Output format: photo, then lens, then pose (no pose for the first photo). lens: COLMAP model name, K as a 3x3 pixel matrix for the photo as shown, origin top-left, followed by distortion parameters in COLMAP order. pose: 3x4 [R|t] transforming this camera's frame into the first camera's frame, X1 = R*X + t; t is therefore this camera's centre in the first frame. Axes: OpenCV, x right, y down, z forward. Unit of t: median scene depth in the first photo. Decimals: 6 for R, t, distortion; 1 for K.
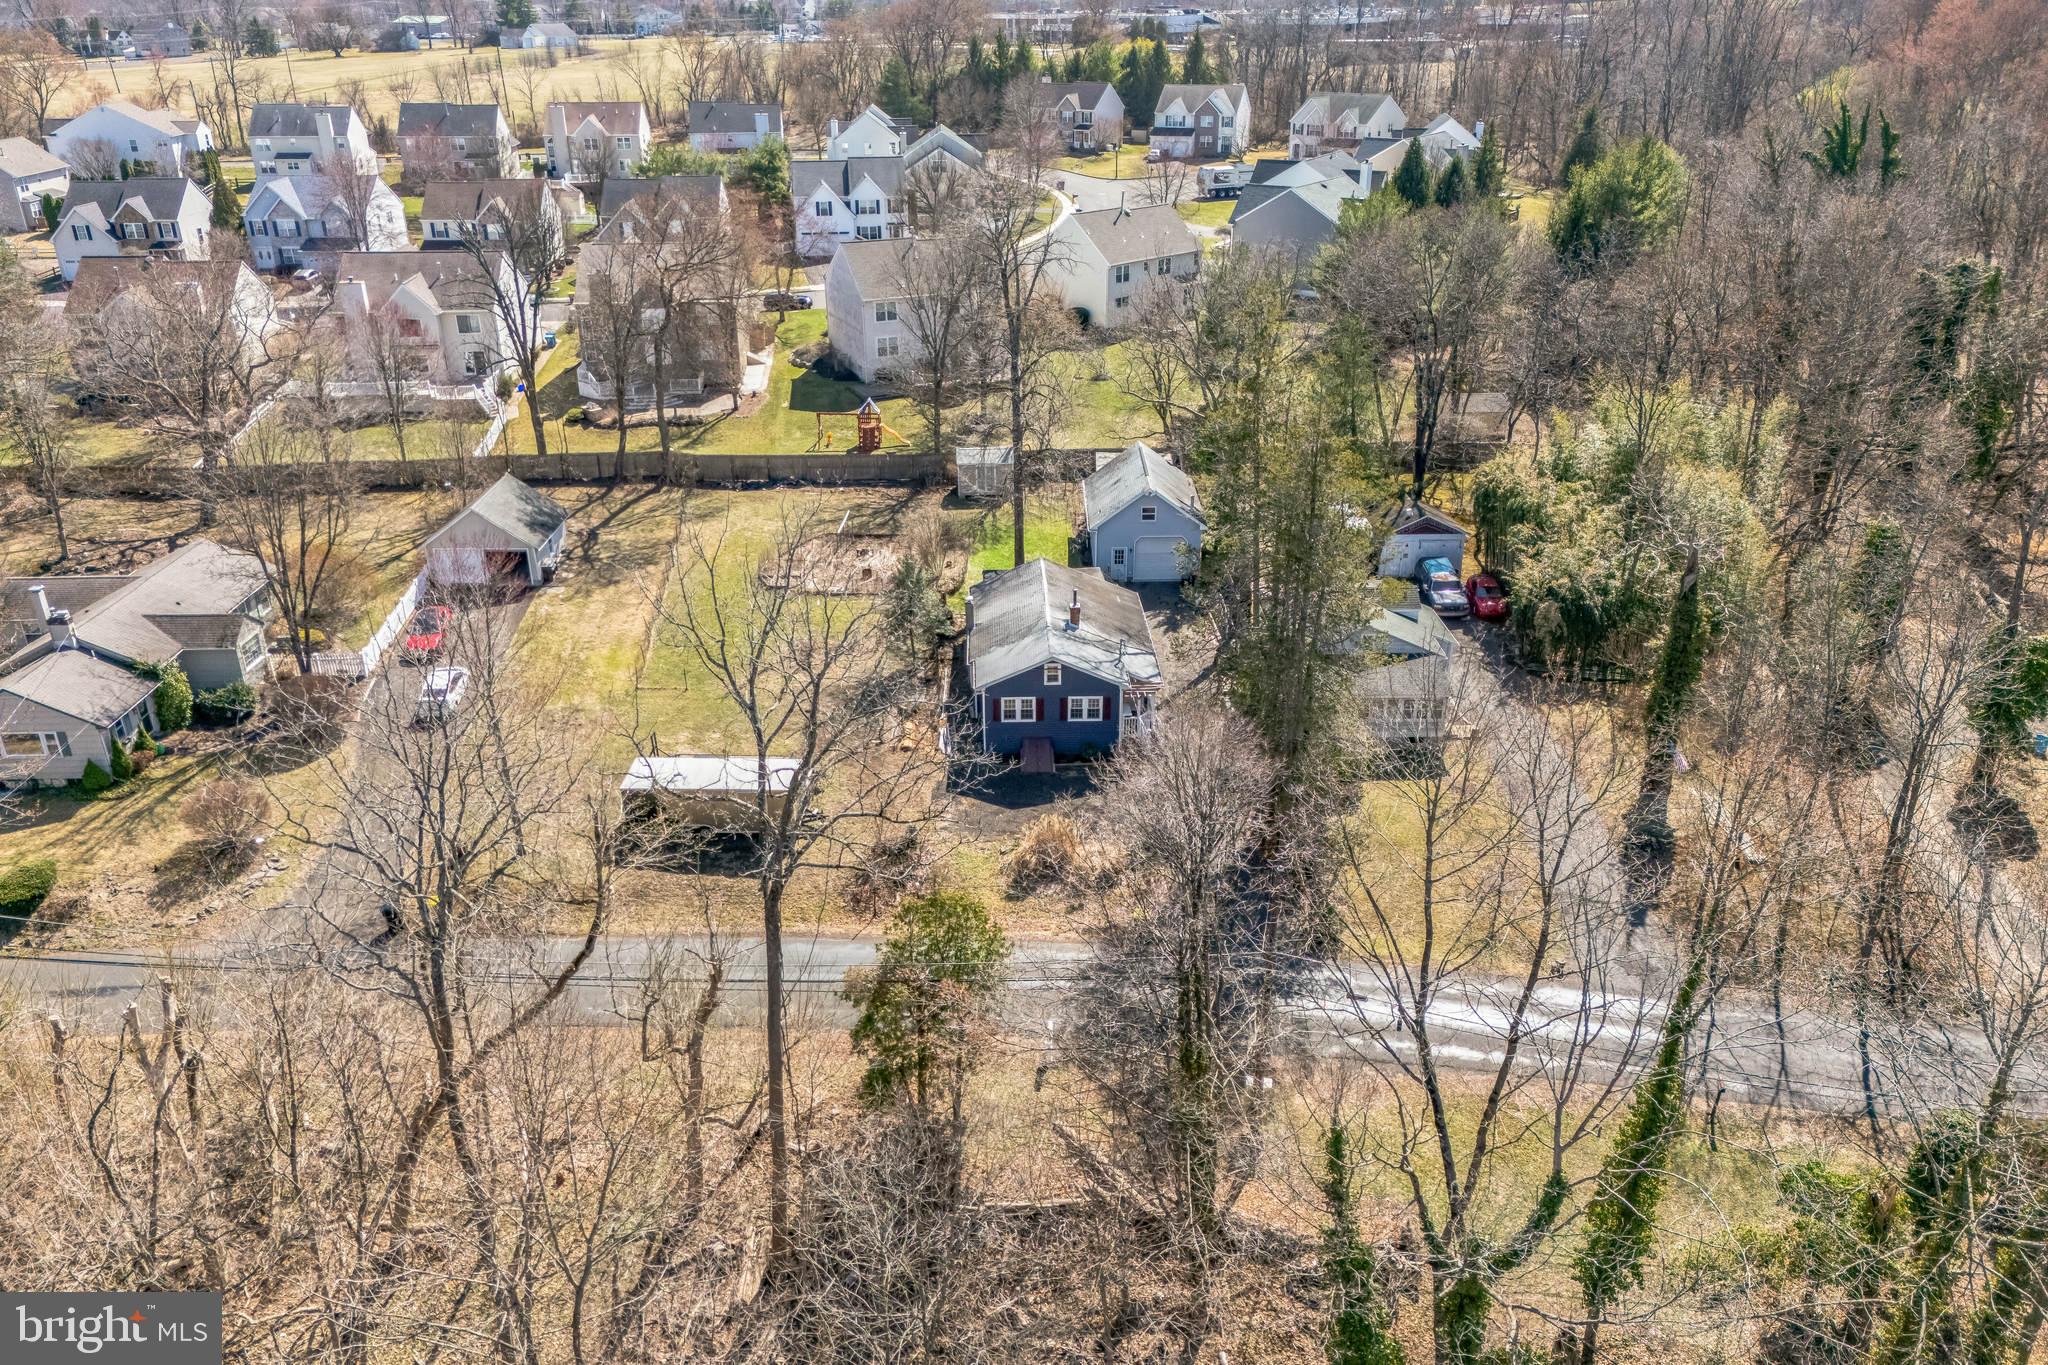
lens RADIAL K [[1457.9, 0, 1024.0], [0, 1457.9, 682.5], [0, 0, 1]] dist [0.000176, -0.002388]
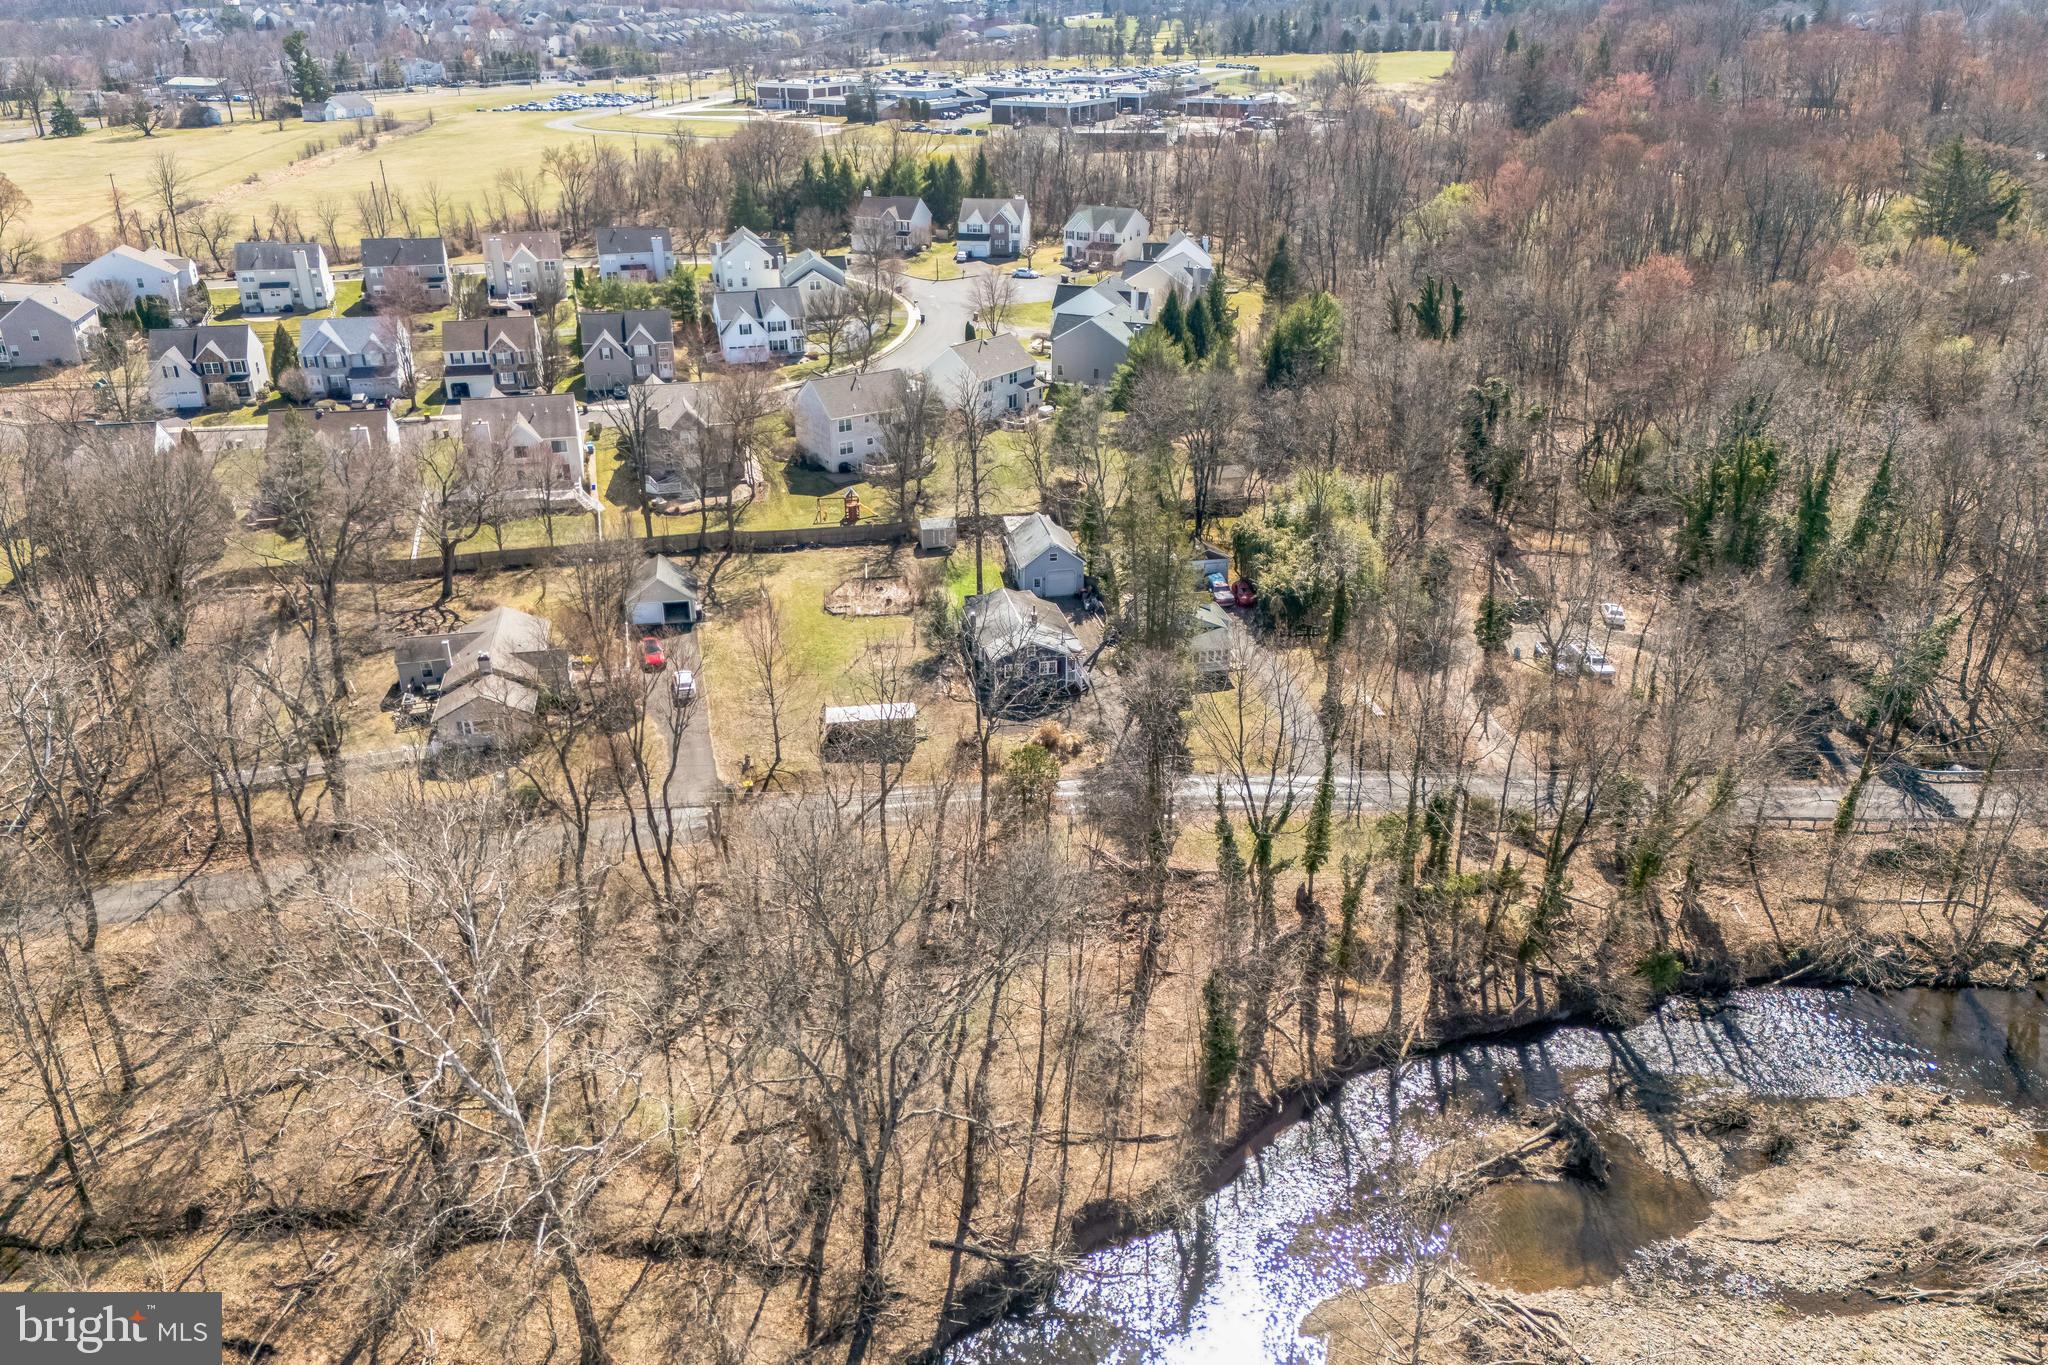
lens RADIAL K [[1417.1, 0, 1024.0], [0, 1417.1, 682.5], [0, 0, 1]] dist [-0.028355, -0.000514]
pose [[0.984368, -0.071496, 0.160962, -0.196242], [0.070816, 0.997440, 0.009963, 0.011474], [-0.161262, 0.001591, 0.986910, -0.559562]]
